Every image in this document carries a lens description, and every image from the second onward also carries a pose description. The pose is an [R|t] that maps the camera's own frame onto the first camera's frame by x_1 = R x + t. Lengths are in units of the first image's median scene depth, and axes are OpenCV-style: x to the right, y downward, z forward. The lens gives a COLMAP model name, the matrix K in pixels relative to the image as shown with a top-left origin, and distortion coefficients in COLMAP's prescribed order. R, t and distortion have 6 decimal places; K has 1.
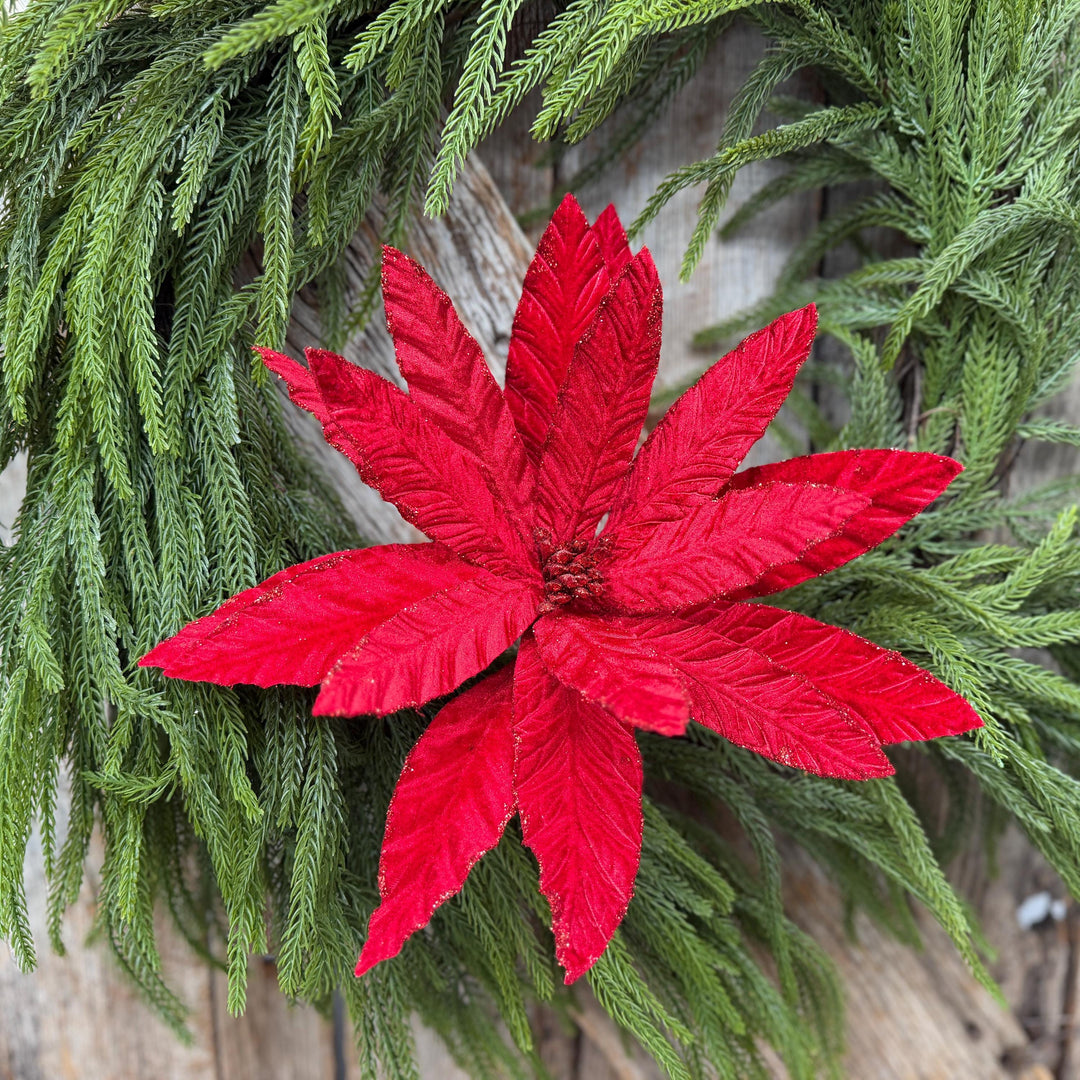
lens RADIAL K [[1036.4, 0, 536.4], [0, 1036.4, 542.7], [0, 0, 1]] dist [-0.038047, 0.000000]
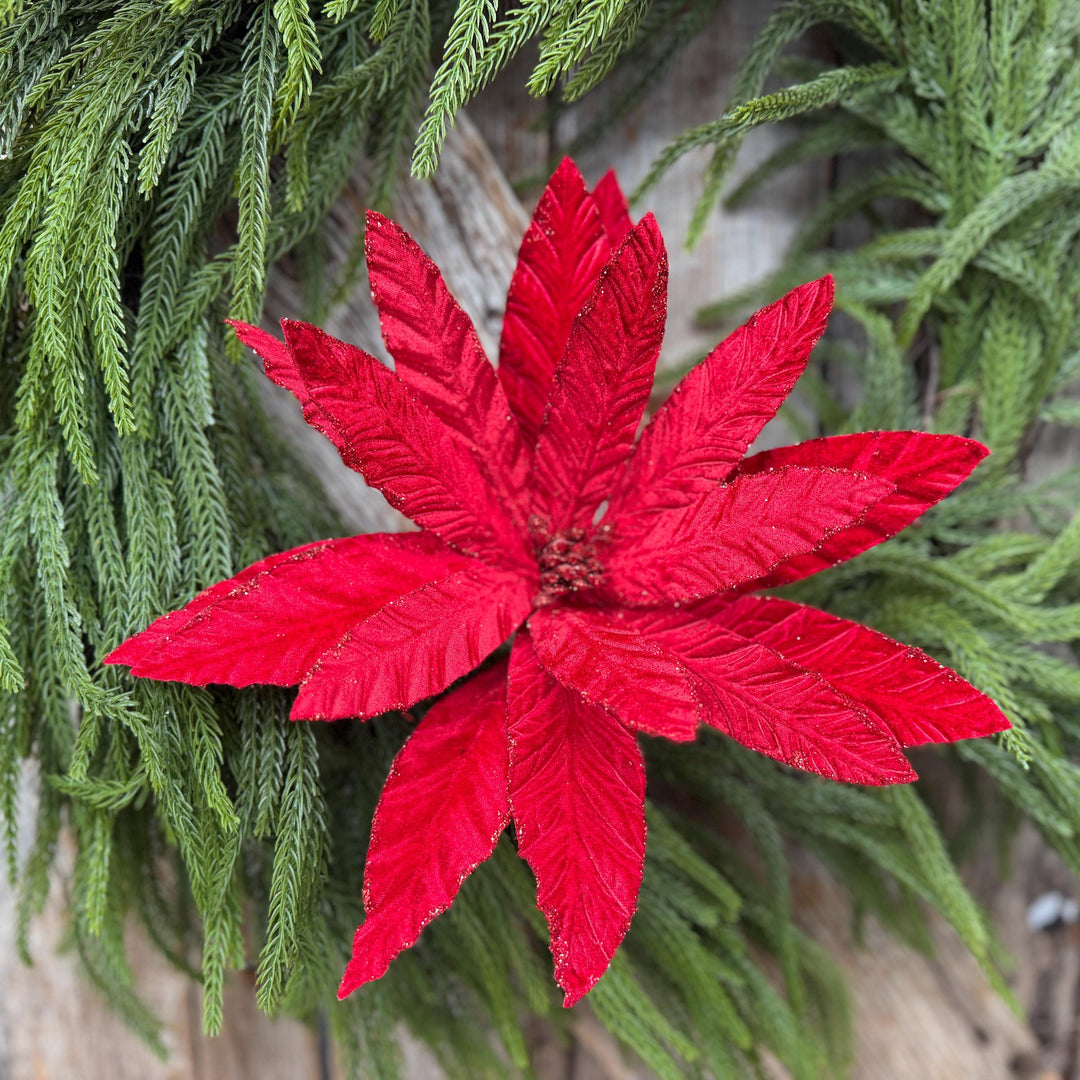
lens RADIAL K [[1036.4, 0, 533.7], [0, 1036.4, 541.1], [0, 0, 1]] dist [-0.038047, 0.000000]
pose [[0.999966, 0.000234, 0.008286, -0.006046], [-0.000336, 0.999925, 0.012252, -0.002422], [-0.008283, -0.012254, 0.999891, 0.064391]]
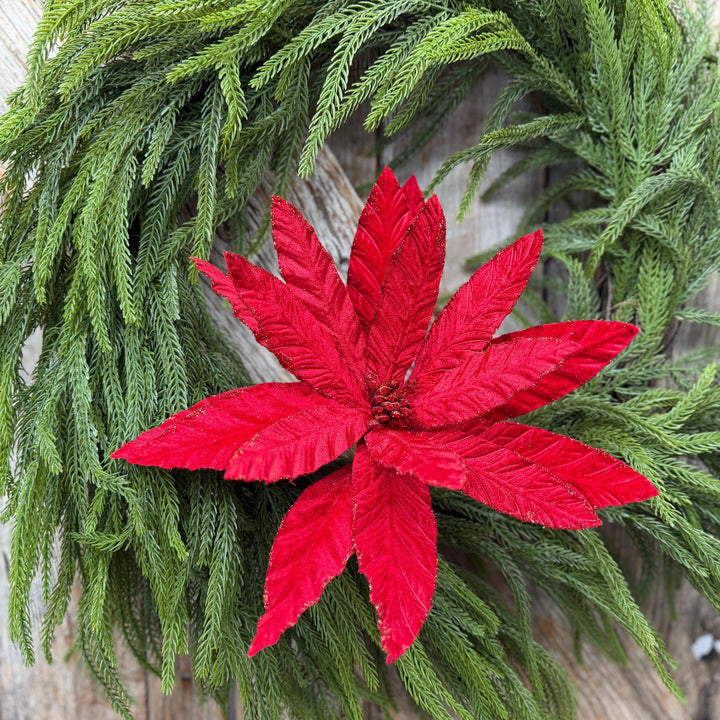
lens RADIAL K [[690.9, 0, 357.4], [0, 690.9, 361.2], [0, 0, 1]] dist [-0.038047, 0.000000]
pose [[0.999942, -0.000069, -0.010751, -0.003505], [-0.001035, 0.994717, -0.102654, 0.074989], [0.010701, 0.102659, 0.994659, -0.037679]]
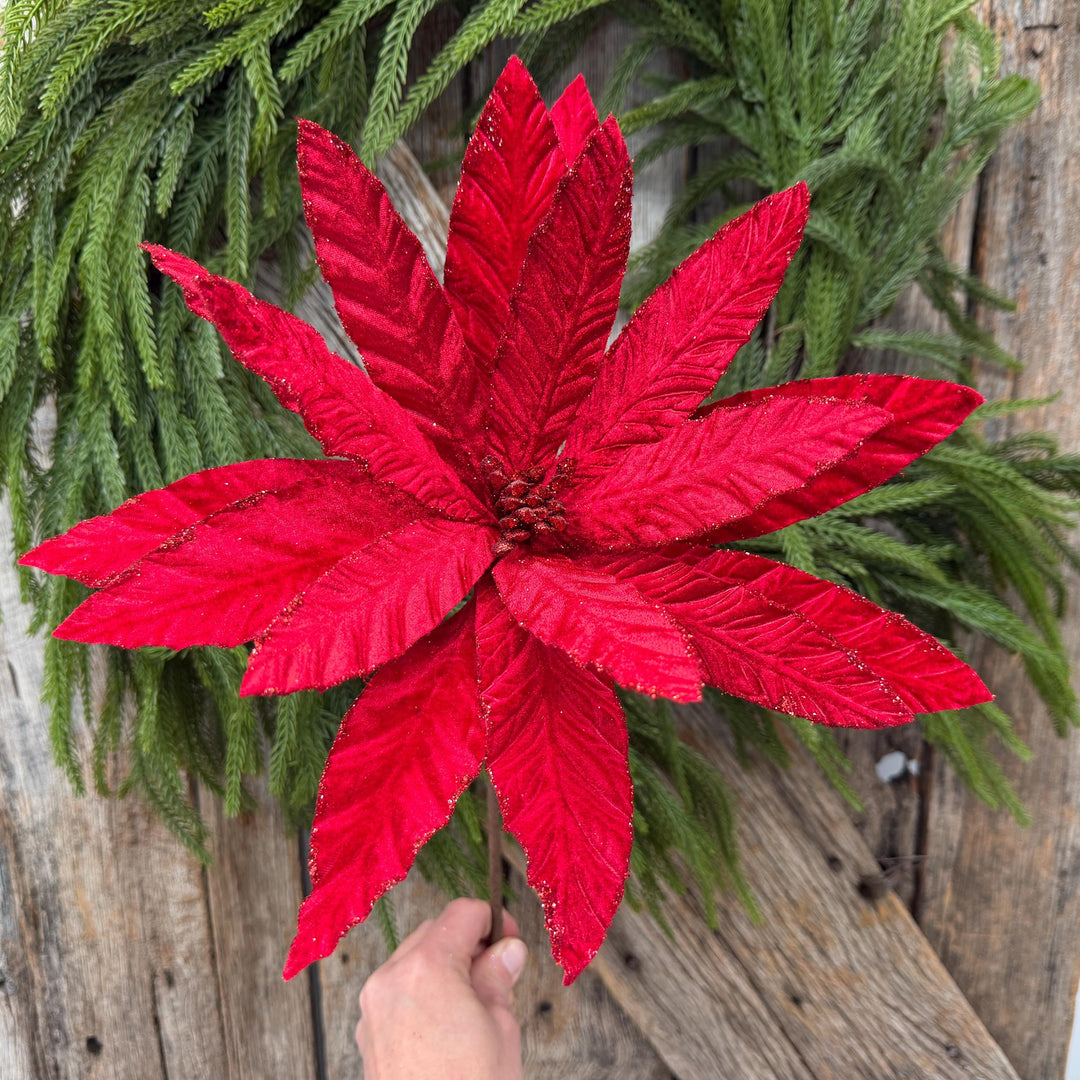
lens RADIAL K [[1036.4, 0, 543.3], [0, 1036.4, 544.7], [0, 0, 1]] dist [-0.038047, 0.000000]
pose [[0.998932, -0.044254, -0.013318, 0.117704], [0.044856, 0.997793, 0.048952, 0.064736], [0.011122, -0.049497, 0.998712, -0.277936]]
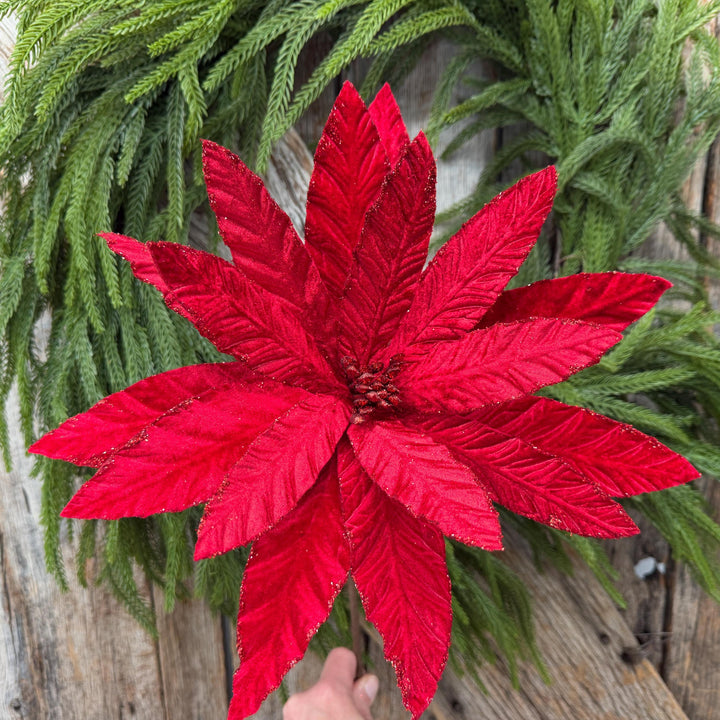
lens RADIAL K [[690.9, 0, 355.4], [0, 690.9, 362.9], [0, 0, 1]] dist [-0.038047, 0.000000]
pose [[0.996501, -0.045690, -0.069984, 0.124311], [0.047210, 0.998680, 0.020229, 0.007223], [0.068967, -0.023462, 0.997343, -0.178283]]
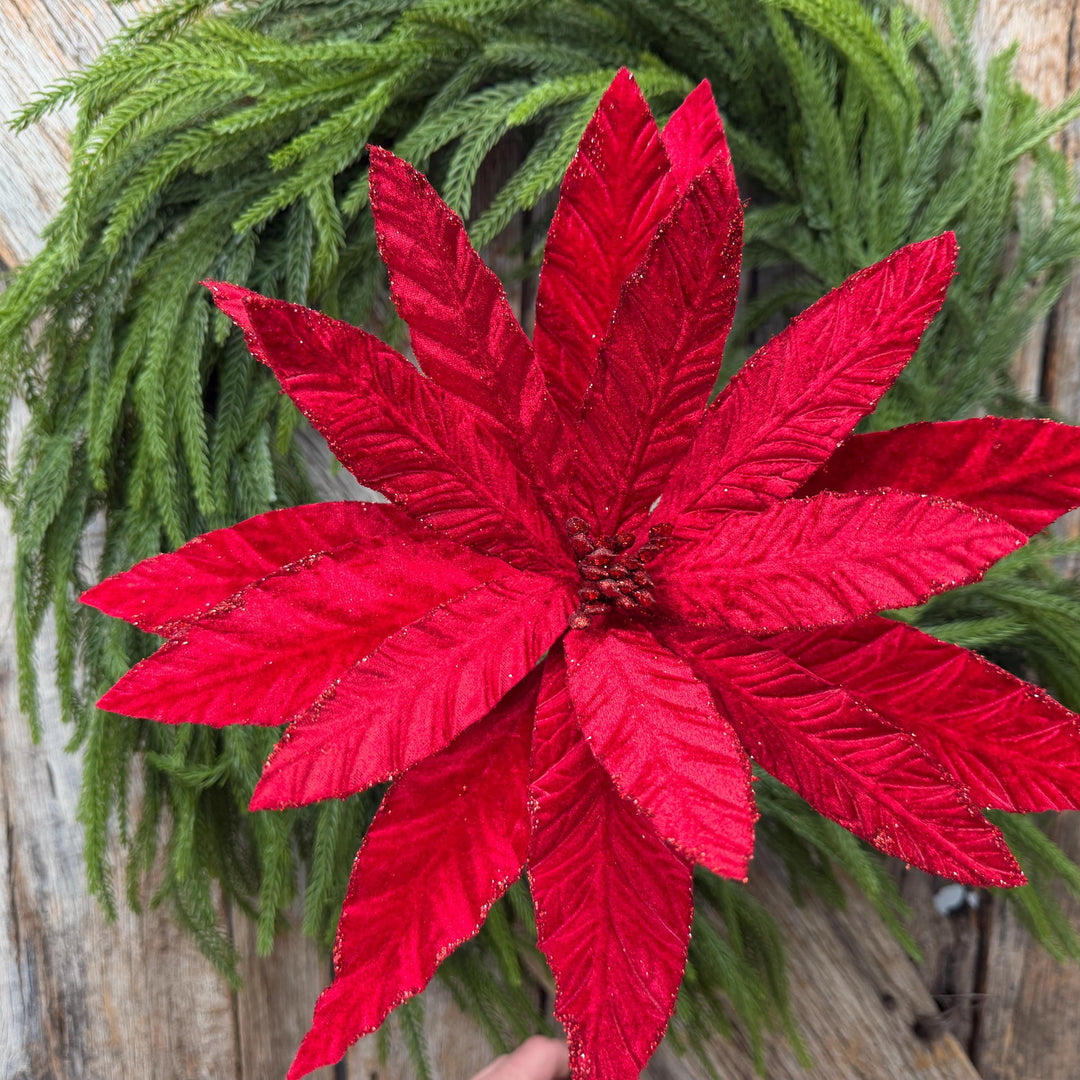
lens RADIAL K [[1036.4, 0, 539.8], [0, 1036.4, 532.2], [0, 0, 1]] dist [-0.038047, 0.000000]
pose [[0.998432, -0.019633, -0.052419, 0.103449], [0.019239, 0.999783, -0.008007, -0.042261], [0.052565, 0.006986, 0.998593, -0.239690]]
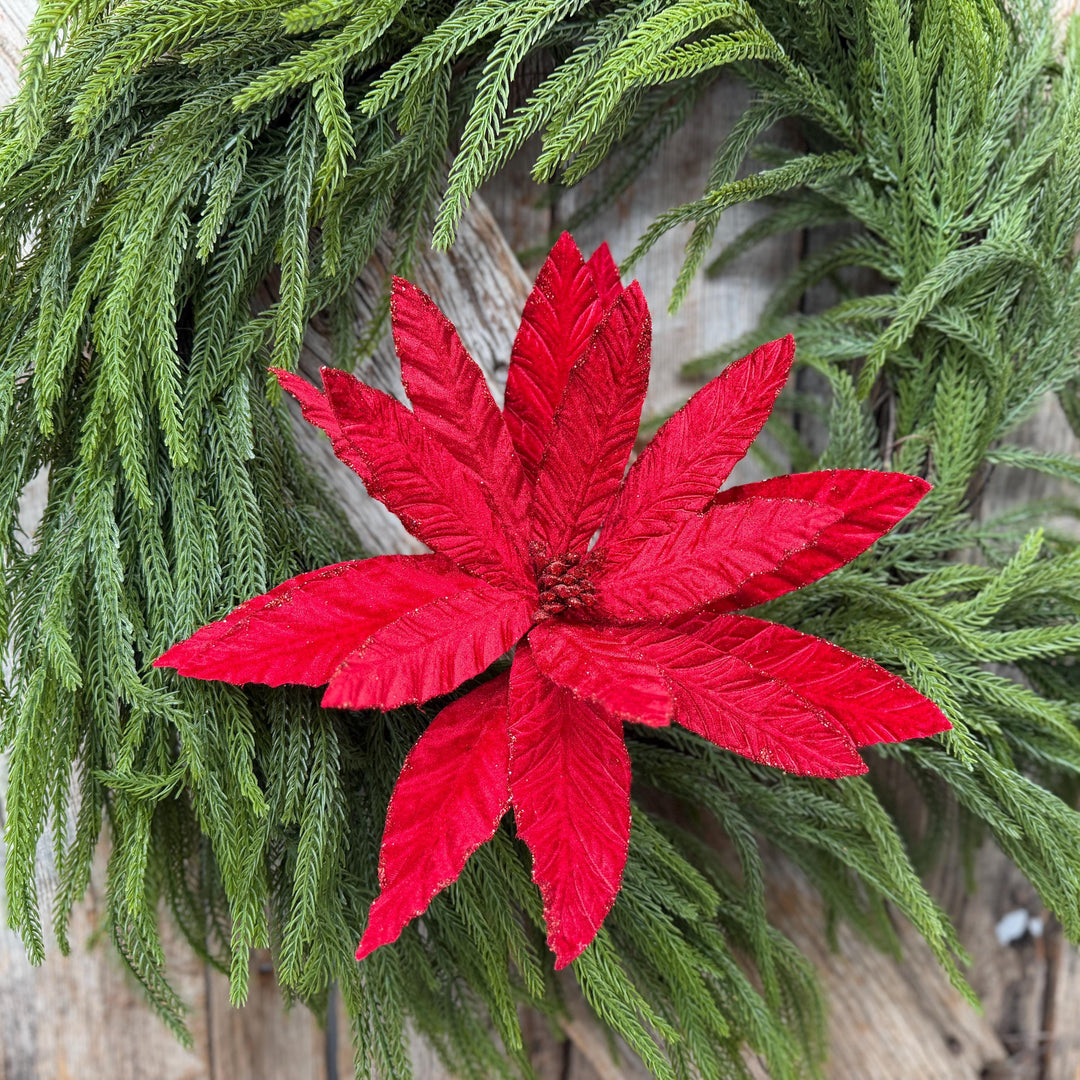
lens RADIAL K [[1036.4, 0, 538.5], [0, 1036.4, 534.0], [0, 0, 1]] dist [-0.038047, 0.000000]
pose [[0.999910, 0.010328, 0.008571, -0.002580], [-0.009903, 0.998790, -0.048181, 0.029207], [-0.009058, 0.048092, 0.998802, -0.058688]]
